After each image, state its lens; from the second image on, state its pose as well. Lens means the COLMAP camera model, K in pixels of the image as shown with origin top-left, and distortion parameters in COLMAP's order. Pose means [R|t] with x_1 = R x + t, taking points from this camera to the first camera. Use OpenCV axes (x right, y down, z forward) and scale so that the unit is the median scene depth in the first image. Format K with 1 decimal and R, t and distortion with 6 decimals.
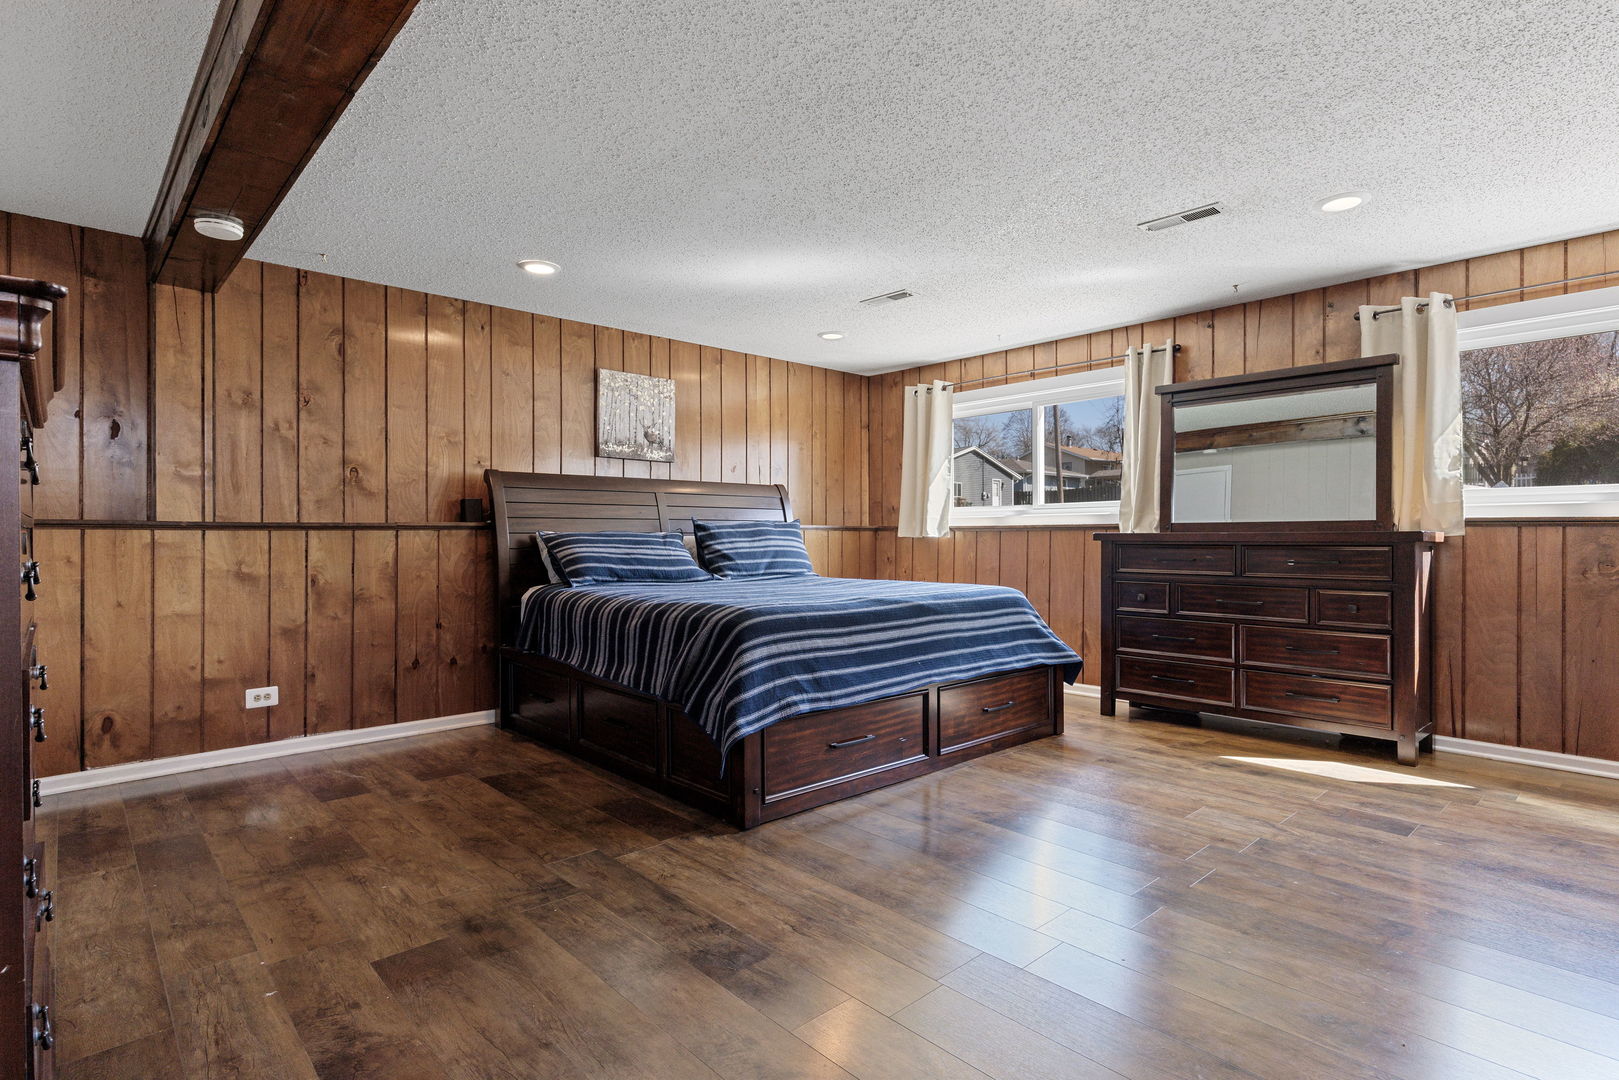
lens RADIAL K [[818.1, 0, 804.7], [0, 818.1, 534.2], [0, 0, 1]] dist [0.002678, 0.000735]
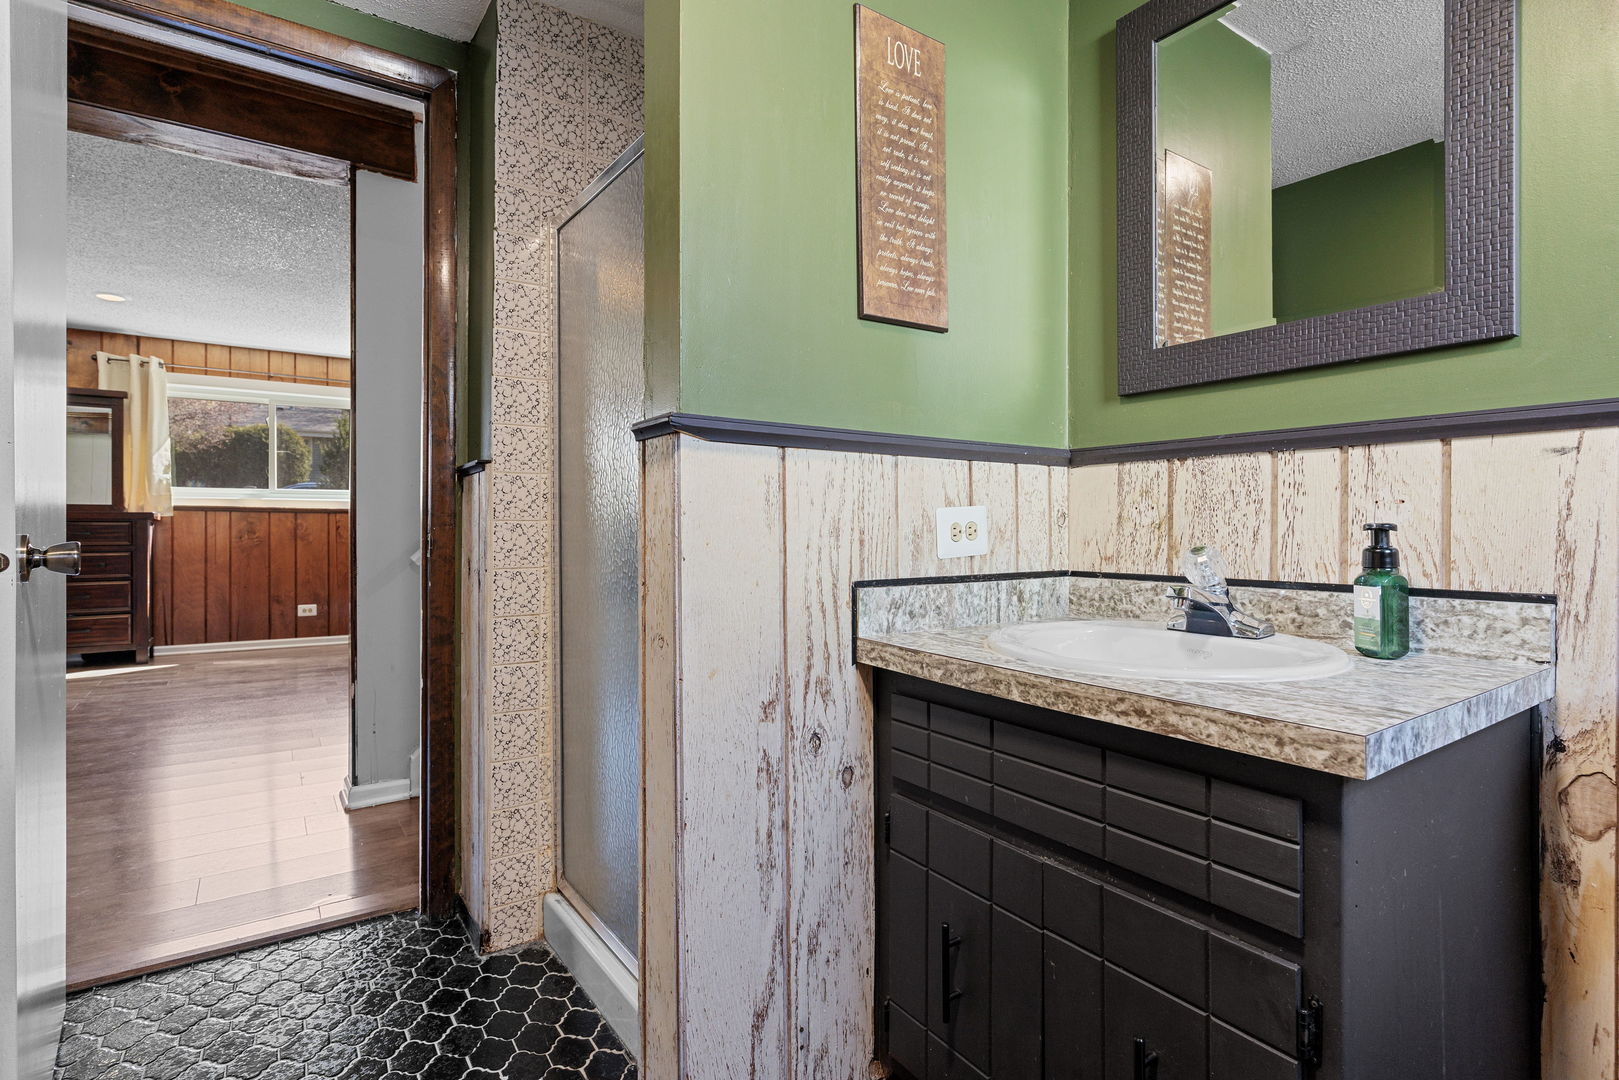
lens RADIAL K [[784.0, 0, 814.5], [0, 784.0, 537.1], [0, 0, 1]] dist [-0.000623, 0.000084]
pose [[0.130105, -0.006733, 0.991477, -0.526350], [-0.004602, 0.999962, 0.007394, 0.024851], [-0.991490, -0.005525, 0.130069, -0.417006]]
